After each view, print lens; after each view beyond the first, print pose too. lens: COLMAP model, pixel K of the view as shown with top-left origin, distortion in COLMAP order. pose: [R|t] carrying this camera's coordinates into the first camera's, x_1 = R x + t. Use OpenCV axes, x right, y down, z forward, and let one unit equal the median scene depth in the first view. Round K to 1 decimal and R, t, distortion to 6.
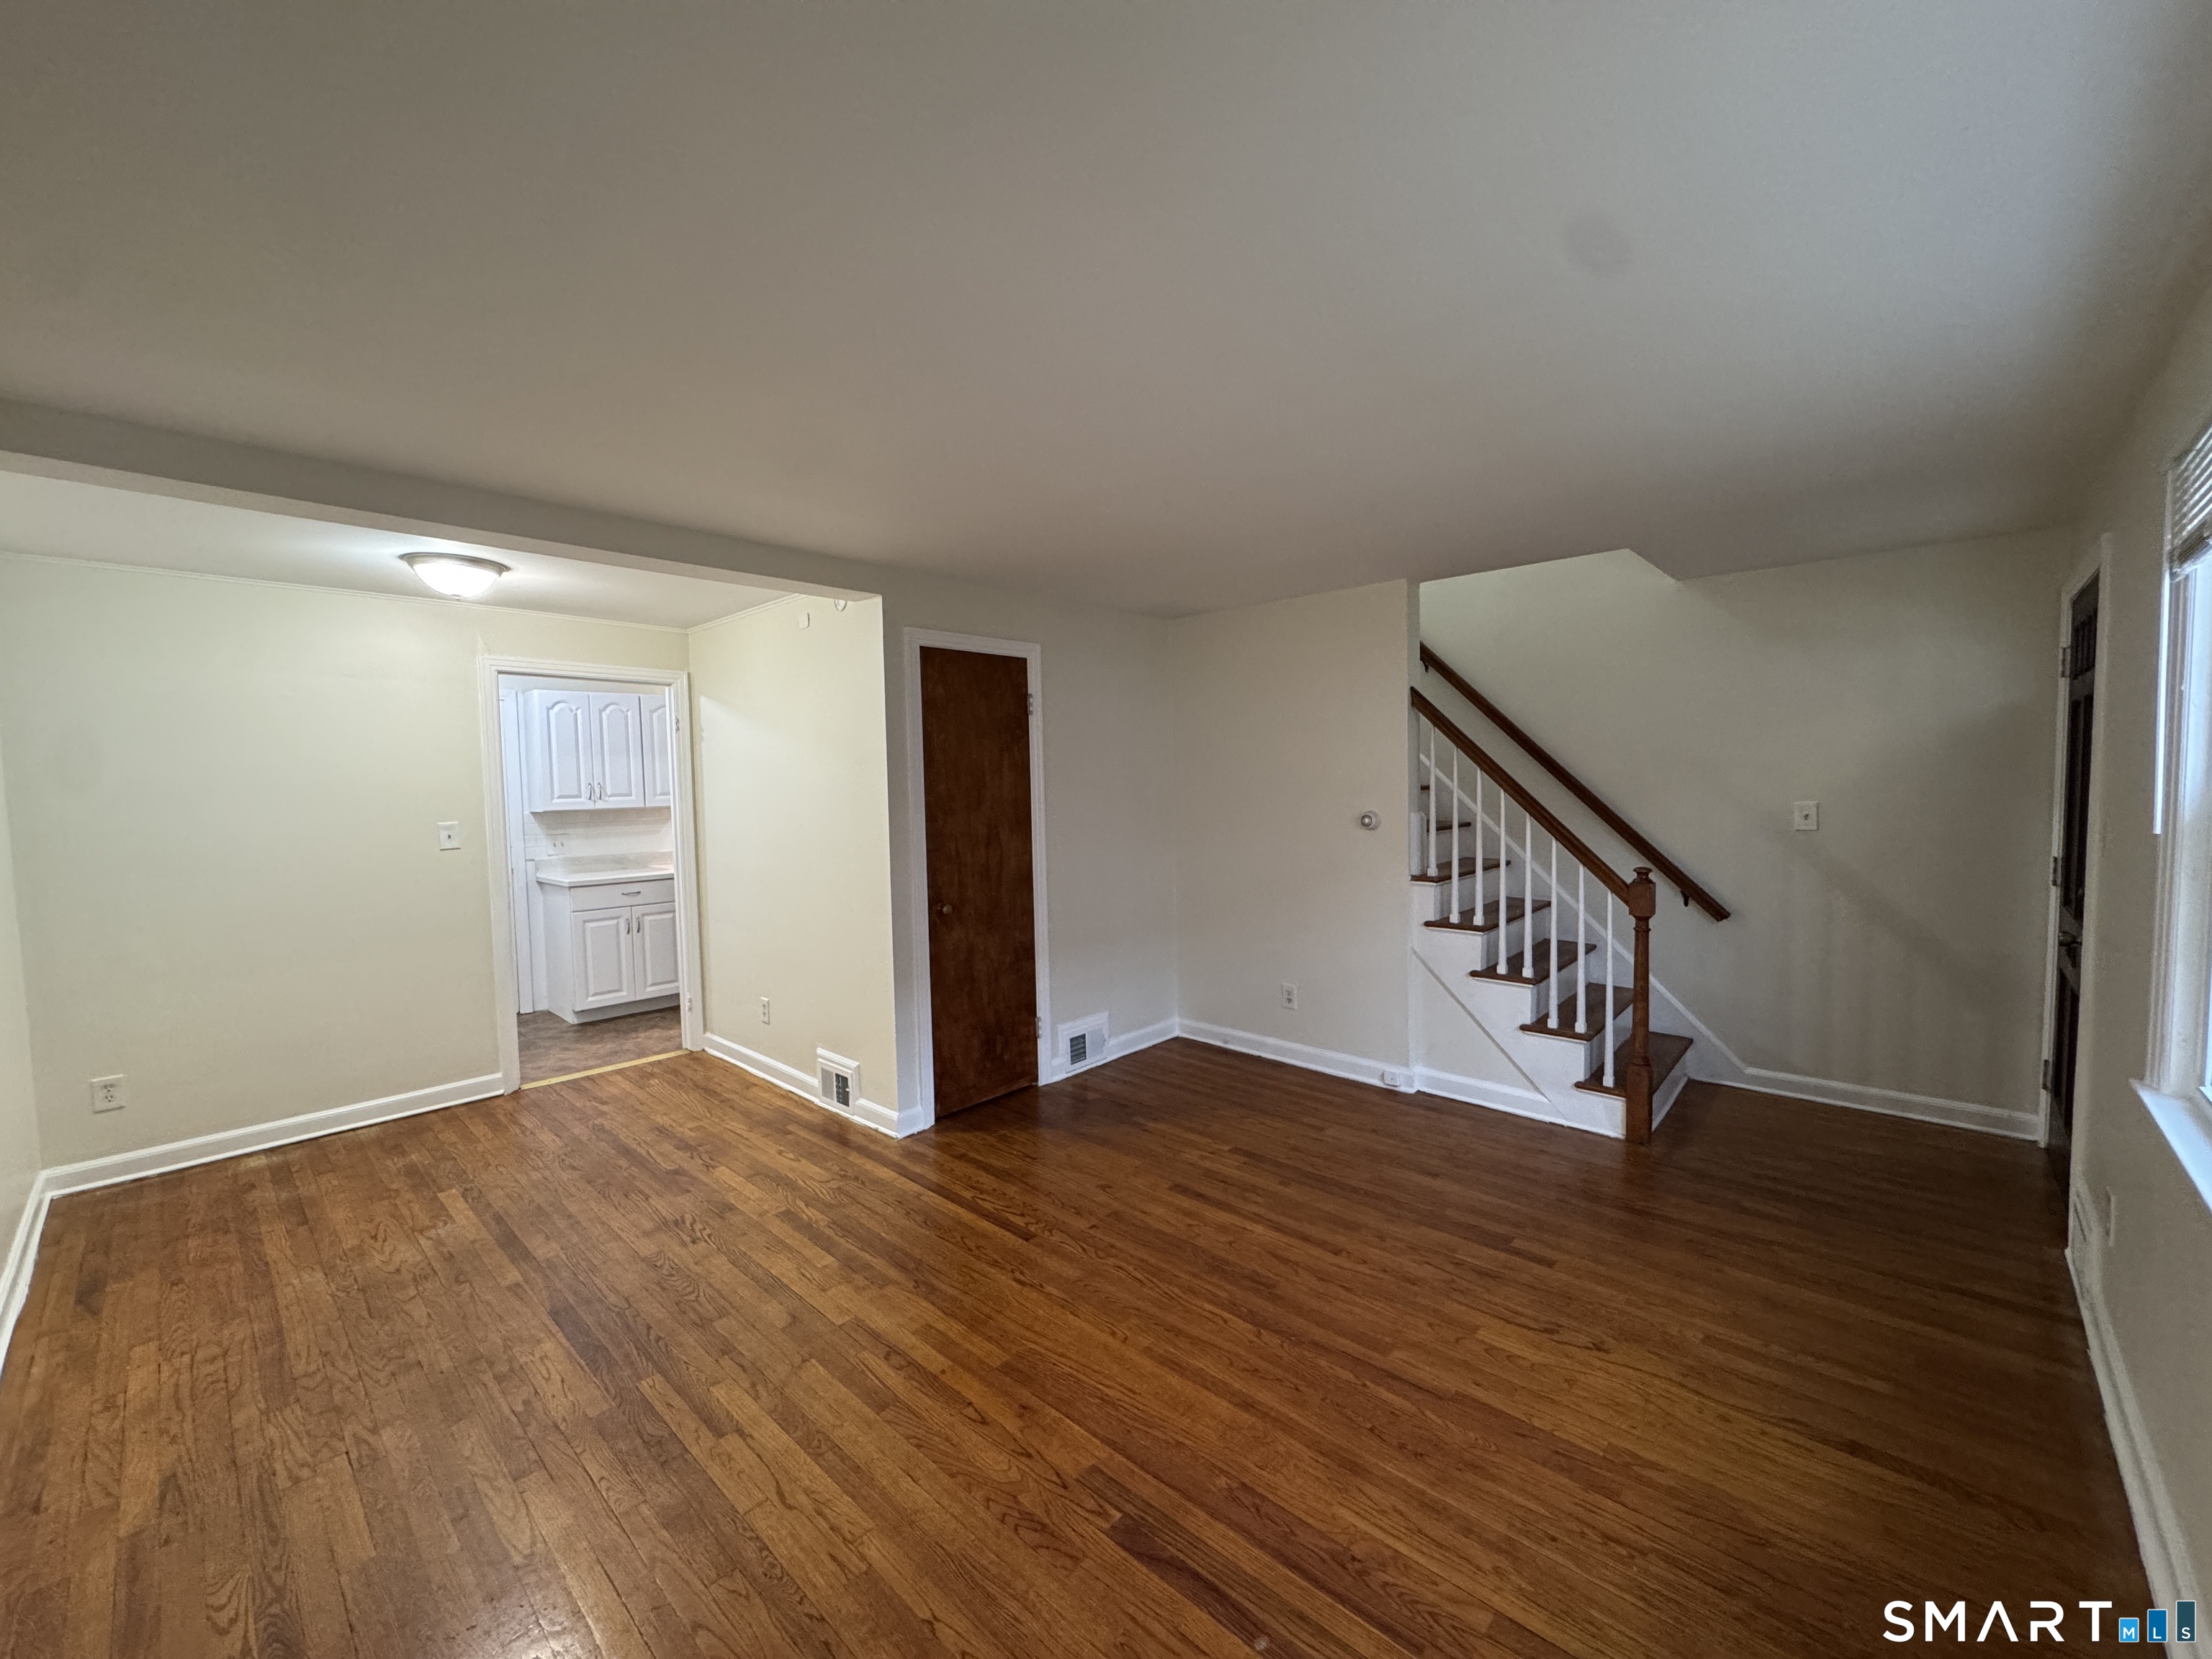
lens RADIAL K [[877.8, 0, 1121.1], [0, 877.8, 825.7], [0, 0, 1]] dist [-0.010476, 0.000151]
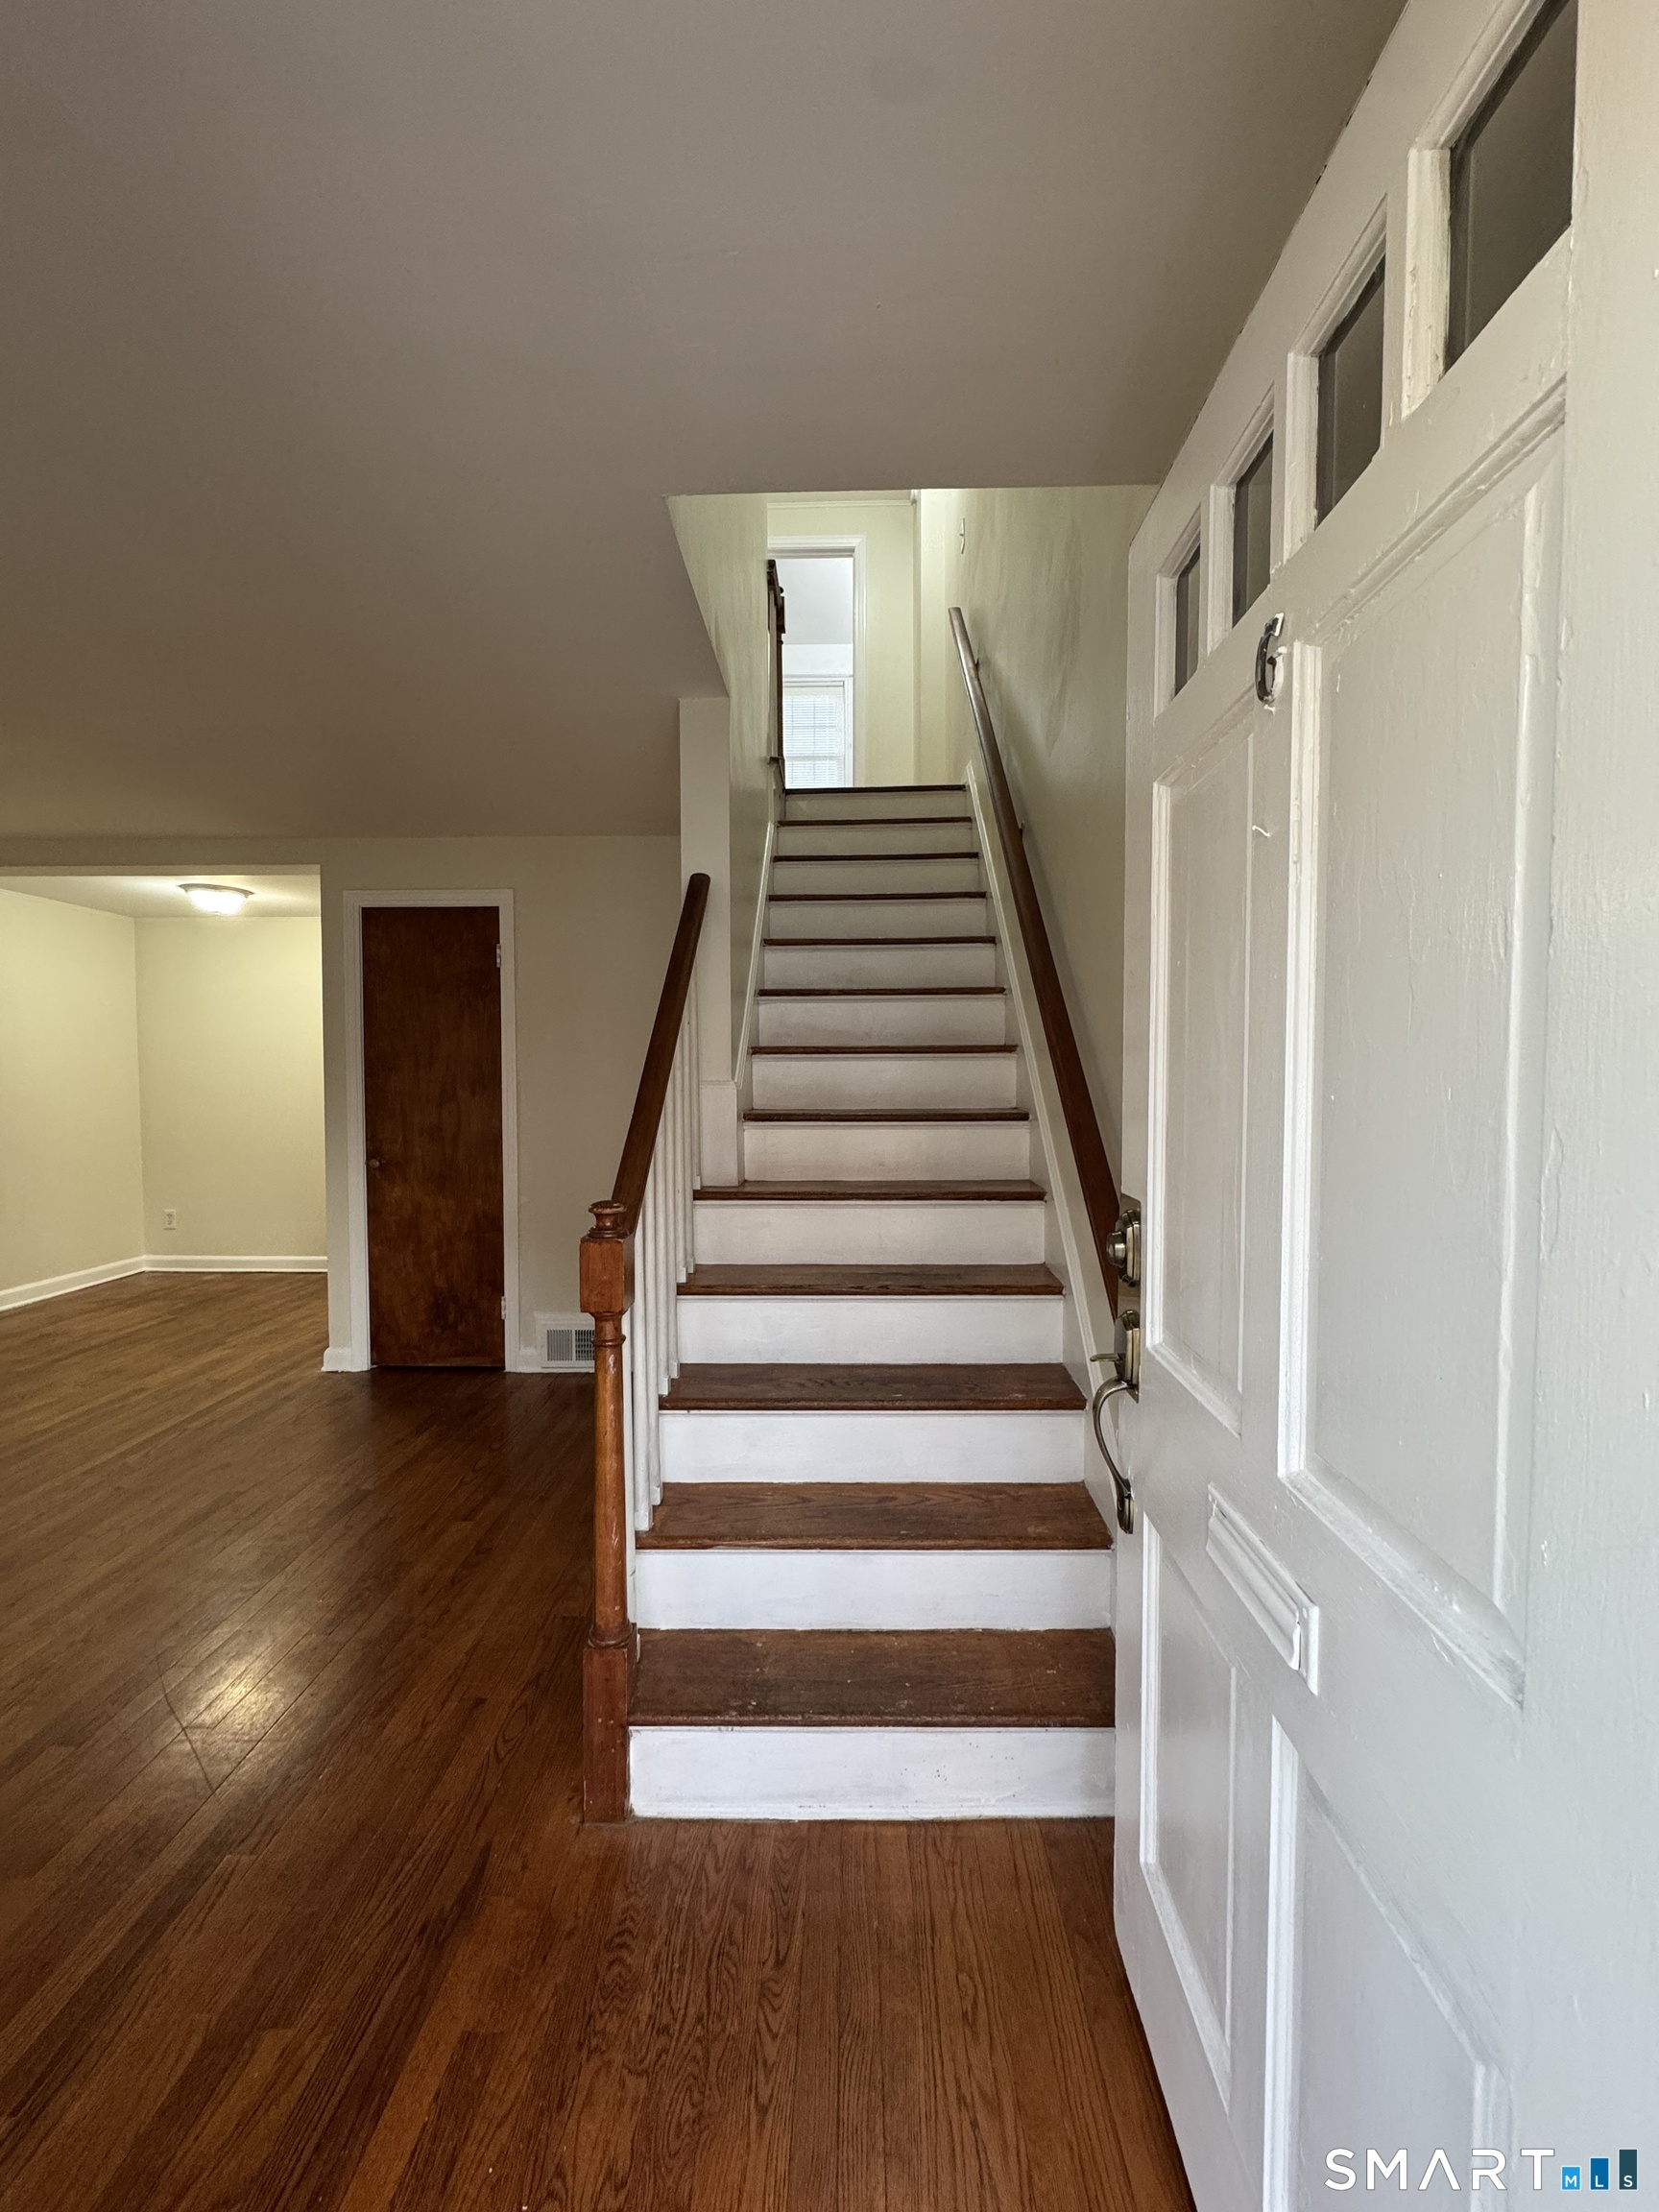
lens RADIAL K [[877.8, 0, 838.9], [0, 877.8, 1104.0], [0, 0, 1]] dist [-0.010476, 0.000151]
pose [[0.663050, 0.037065, -0.747657, 0.889297], [-0.049021, 0.998779, 0.006041, -0.005850], [0.746969, 0.032645, 0.664057, 0.704416]]
